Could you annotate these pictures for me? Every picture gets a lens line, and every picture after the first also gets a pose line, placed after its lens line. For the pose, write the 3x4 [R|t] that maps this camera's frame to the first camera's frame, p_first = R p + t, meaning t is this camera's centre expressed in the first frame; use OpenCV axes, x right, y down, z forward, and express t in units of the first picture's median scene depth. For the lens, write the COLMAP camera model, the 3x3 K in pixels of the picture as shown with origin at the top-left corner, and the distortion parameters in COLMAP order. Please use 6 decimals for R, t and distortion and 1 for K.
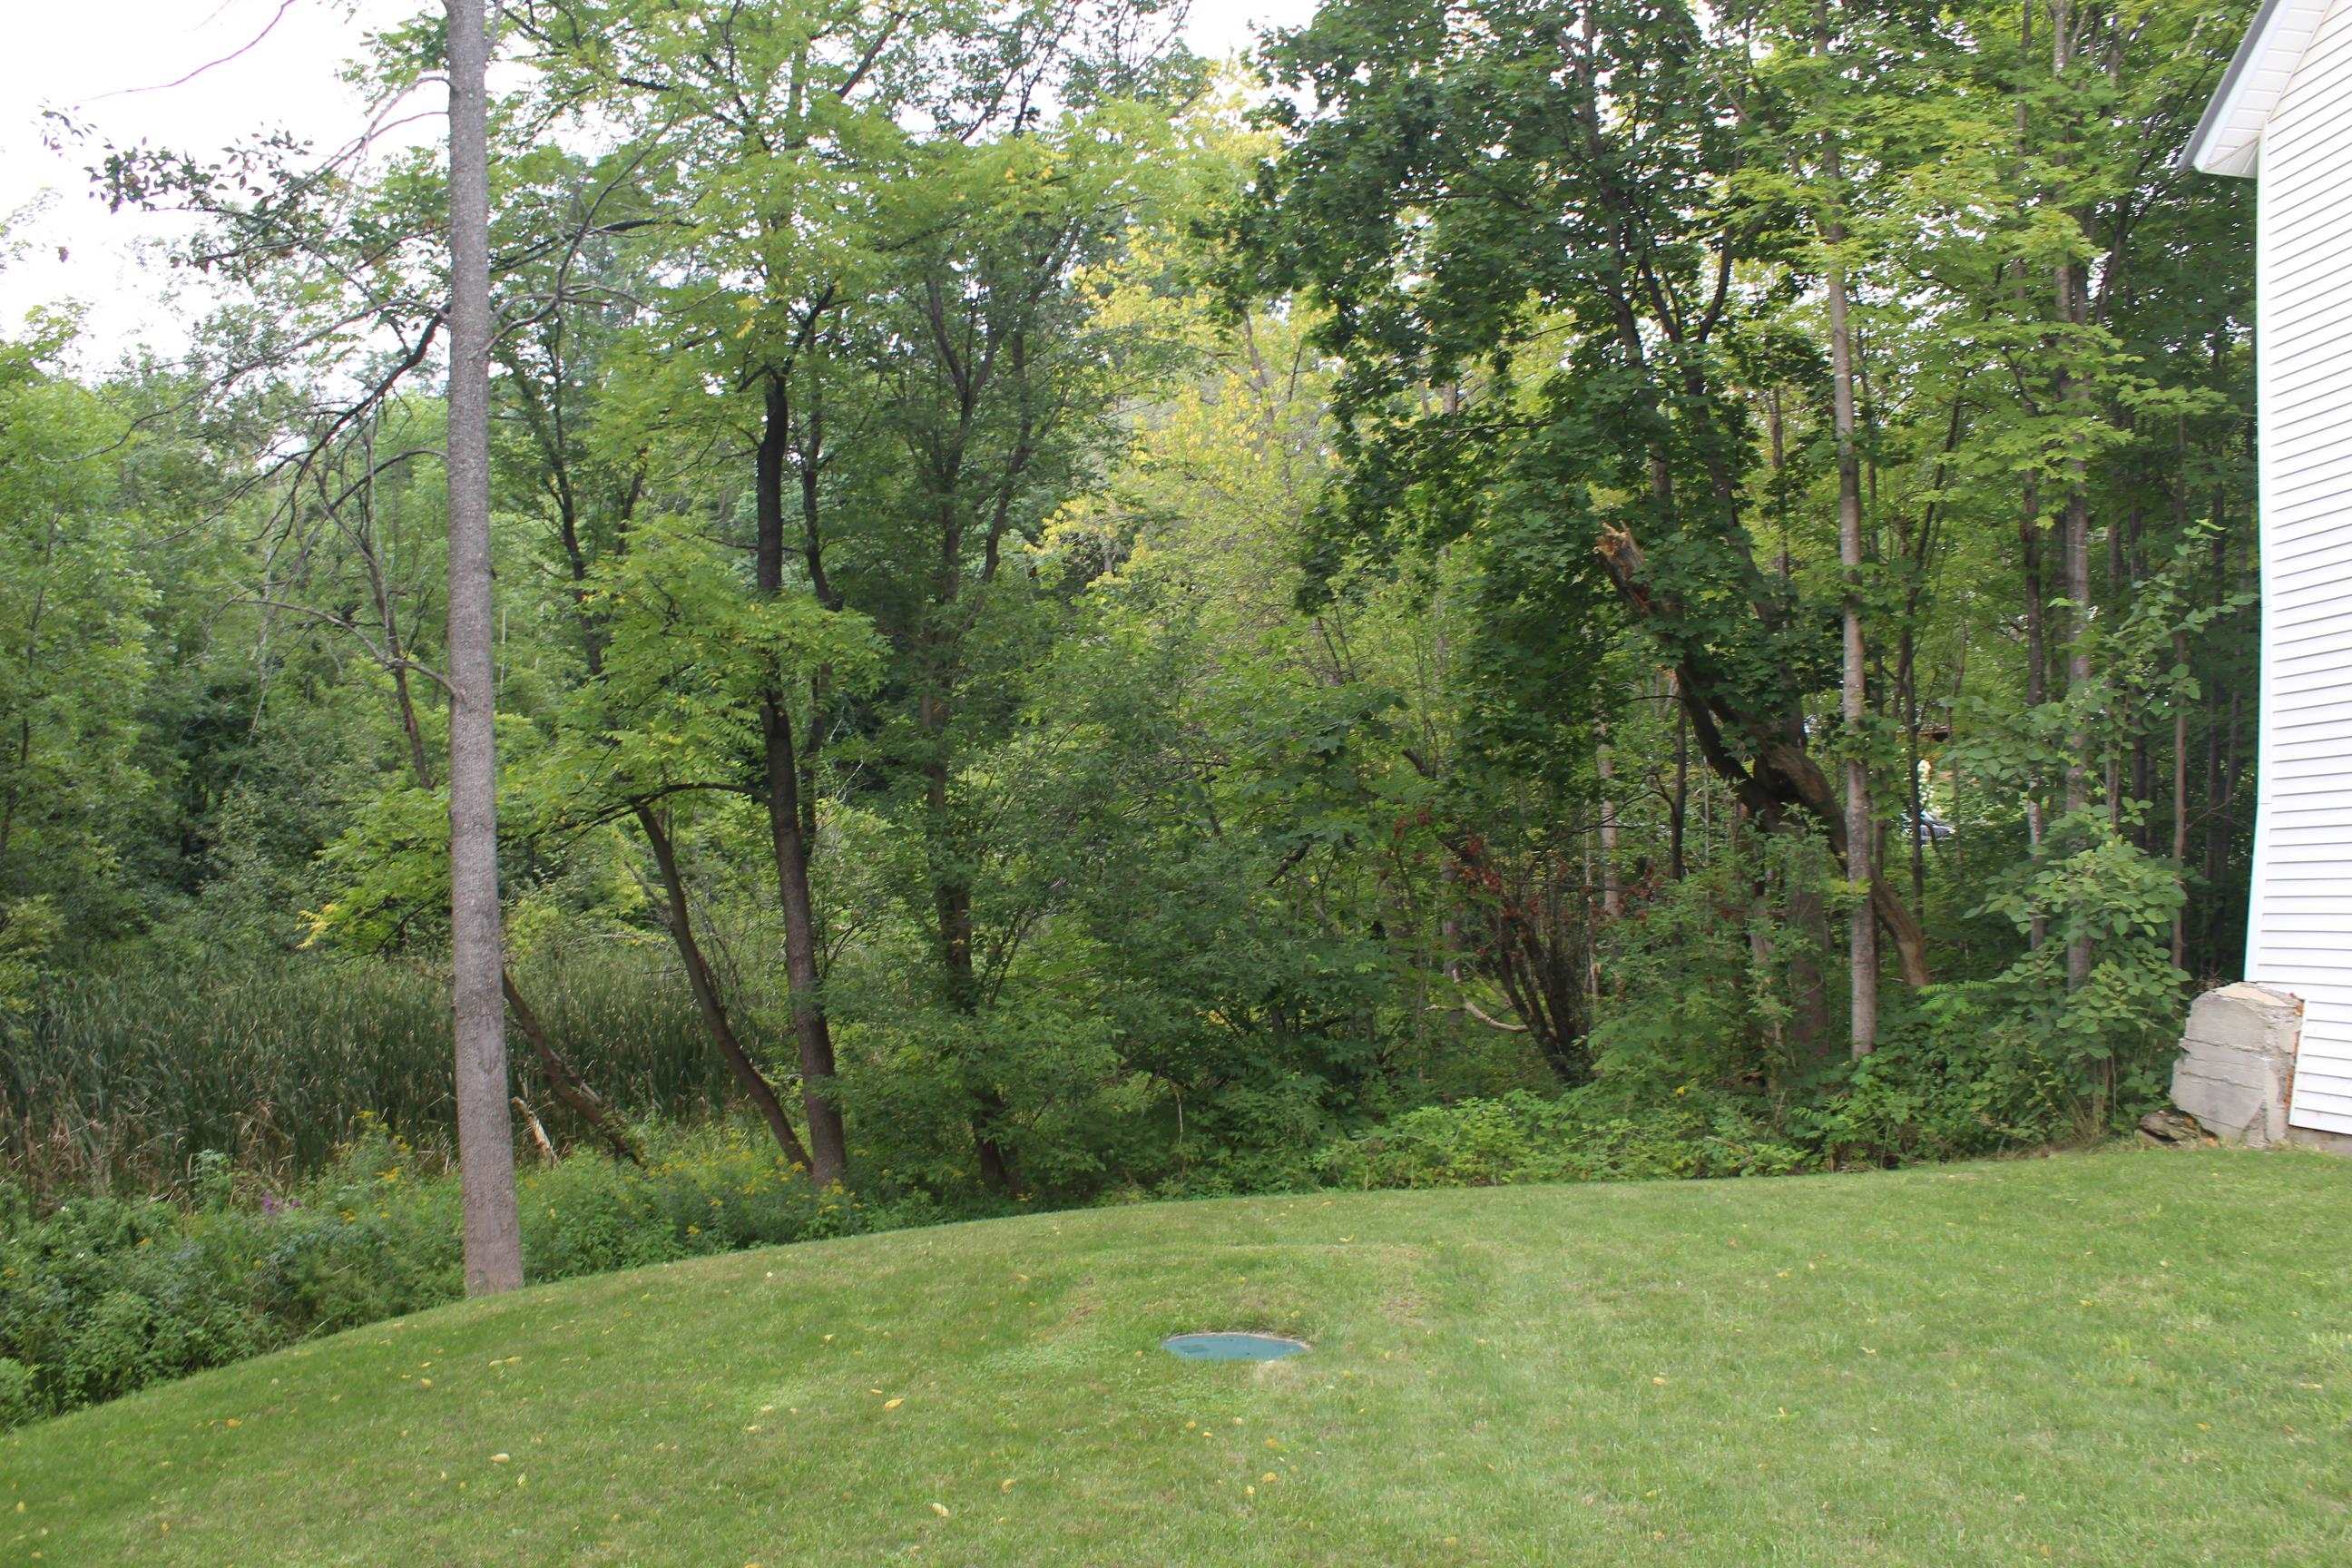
lens RADIAL K [[1999.0, 0, 1176.0], [0, 1999.0, 784.0], [0, 0, 1]] dist [-0.161908, 0.155871]
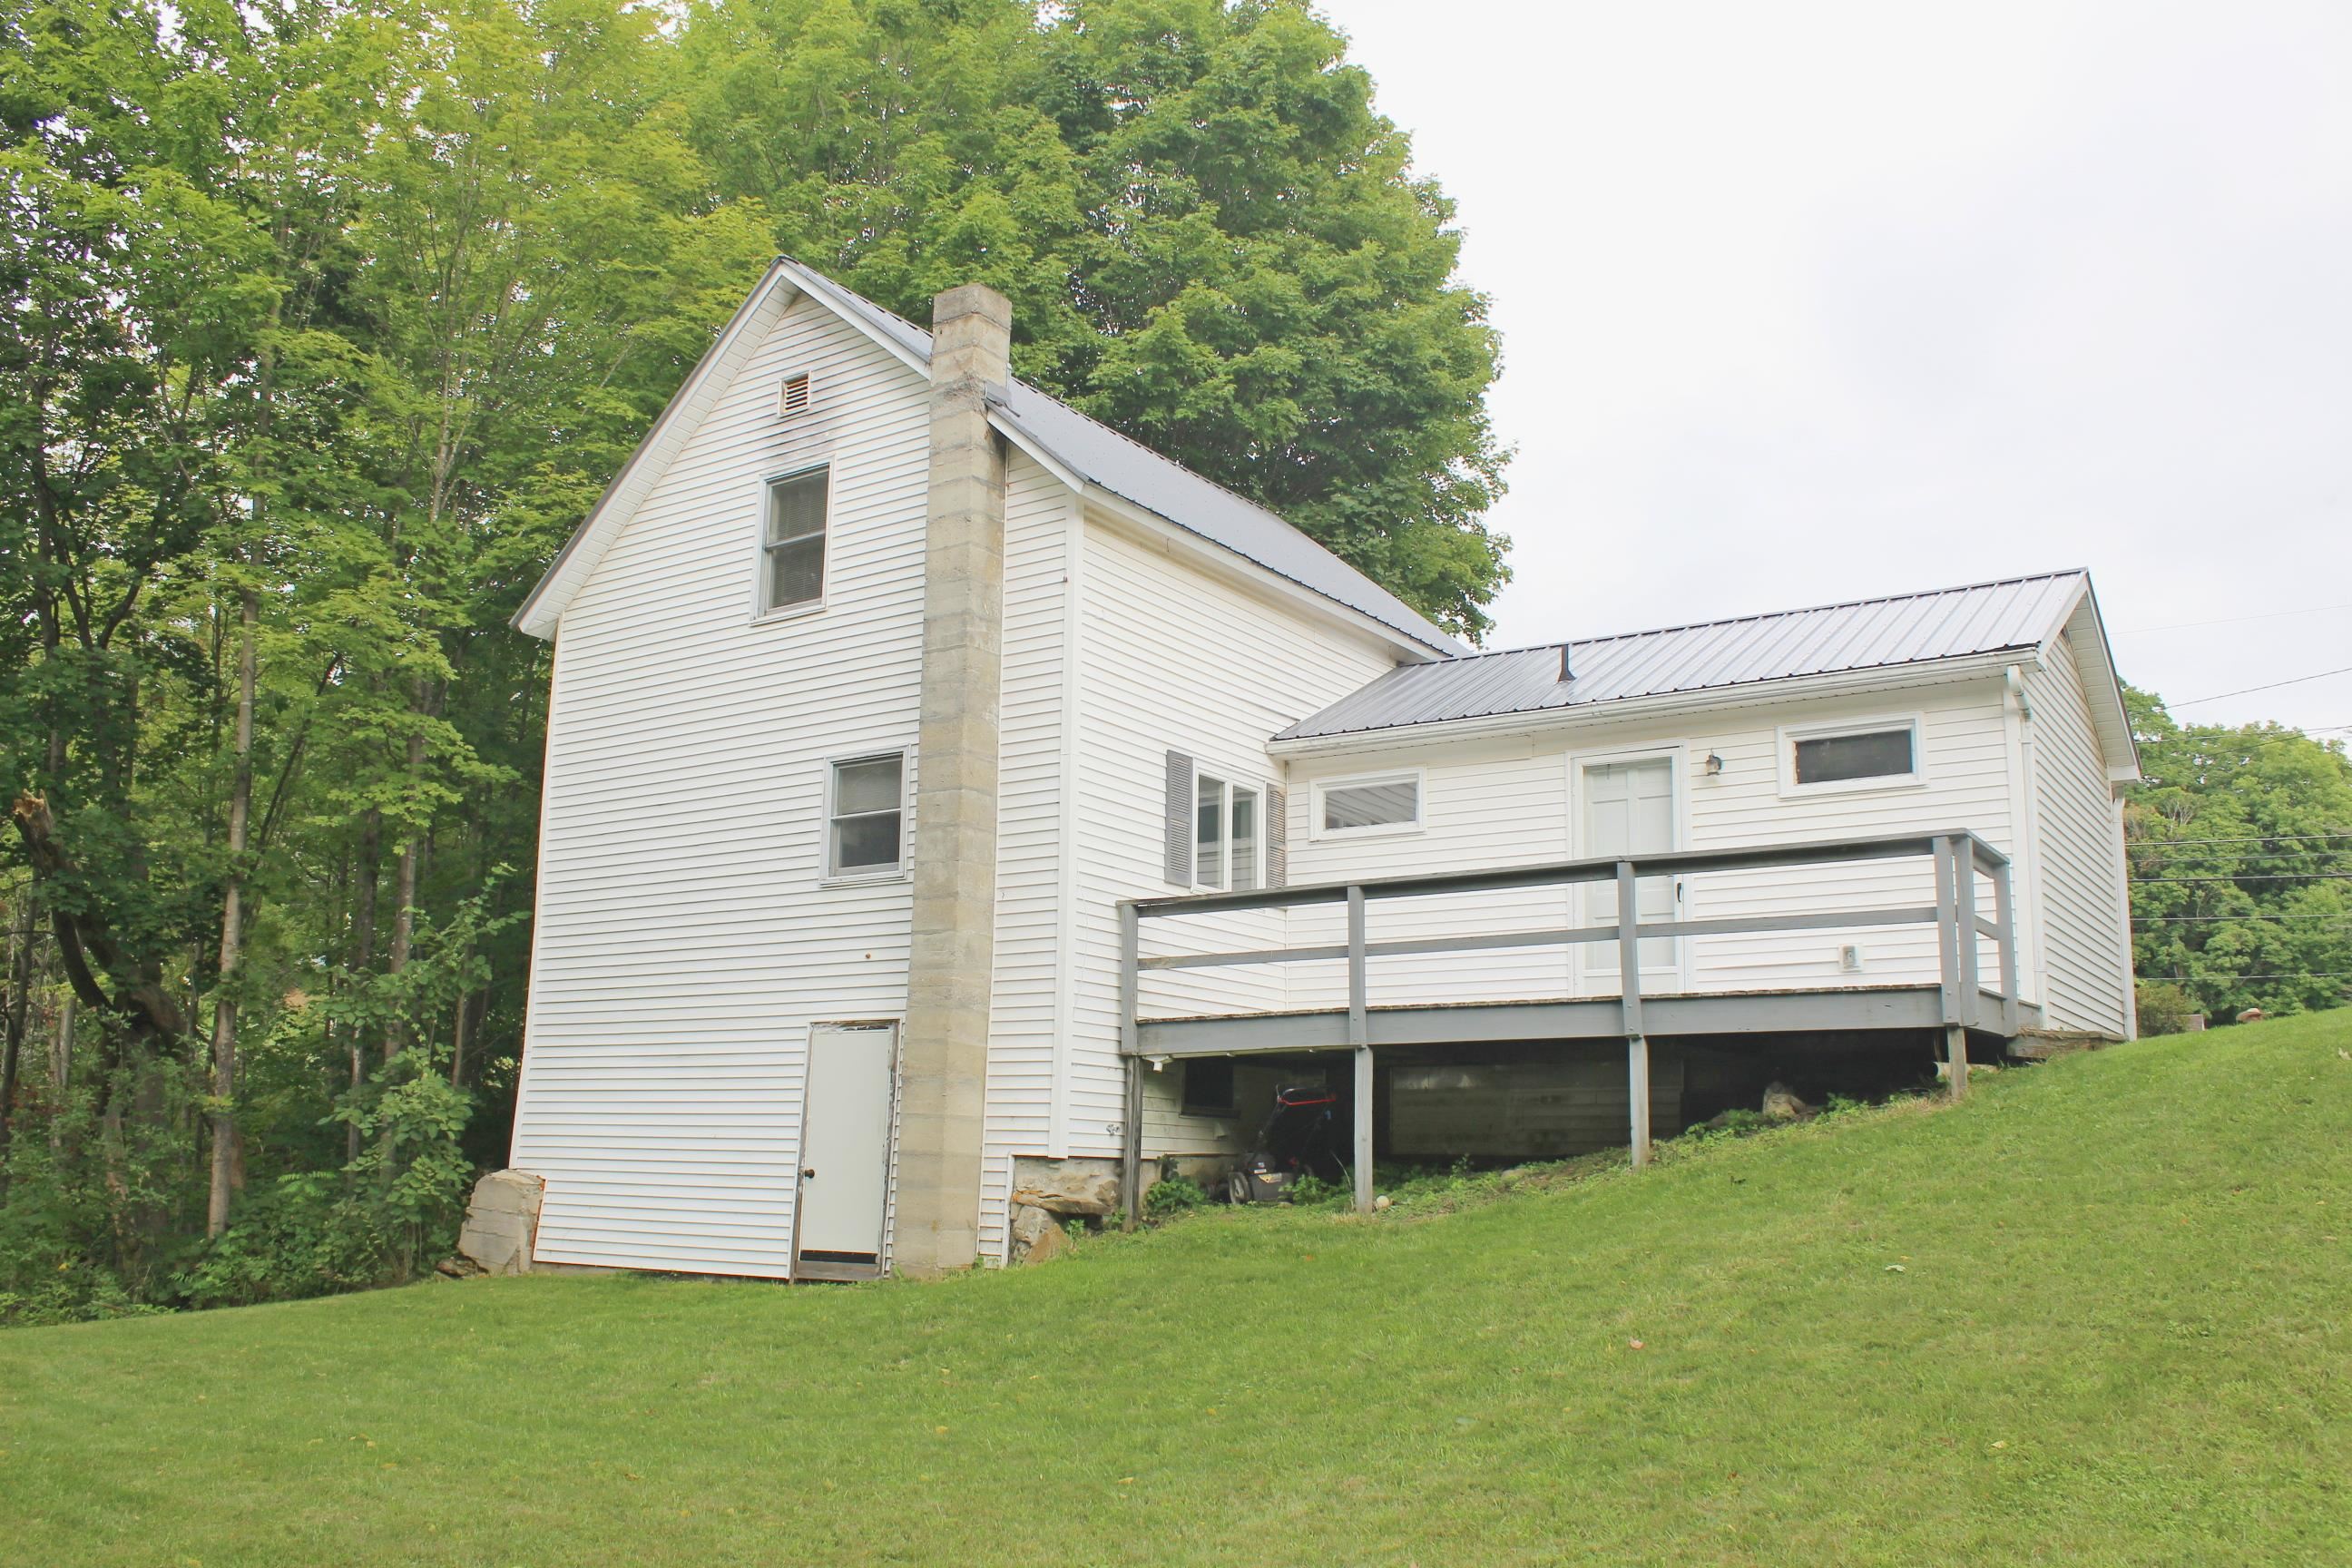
lens RADIAL K [[1999.0, 0, 1176.0], [0, 1999.0, 784.0], [0, 0, 1]] dist [-0.161908, 0.155871]
pose [[0.657989, 0.117946, 0.743733, -0.267558], [-0.037914, 0.991594, -0.123710, -0.026083], [-0.752072, 0.053202, 0.656930, -0.402506]]
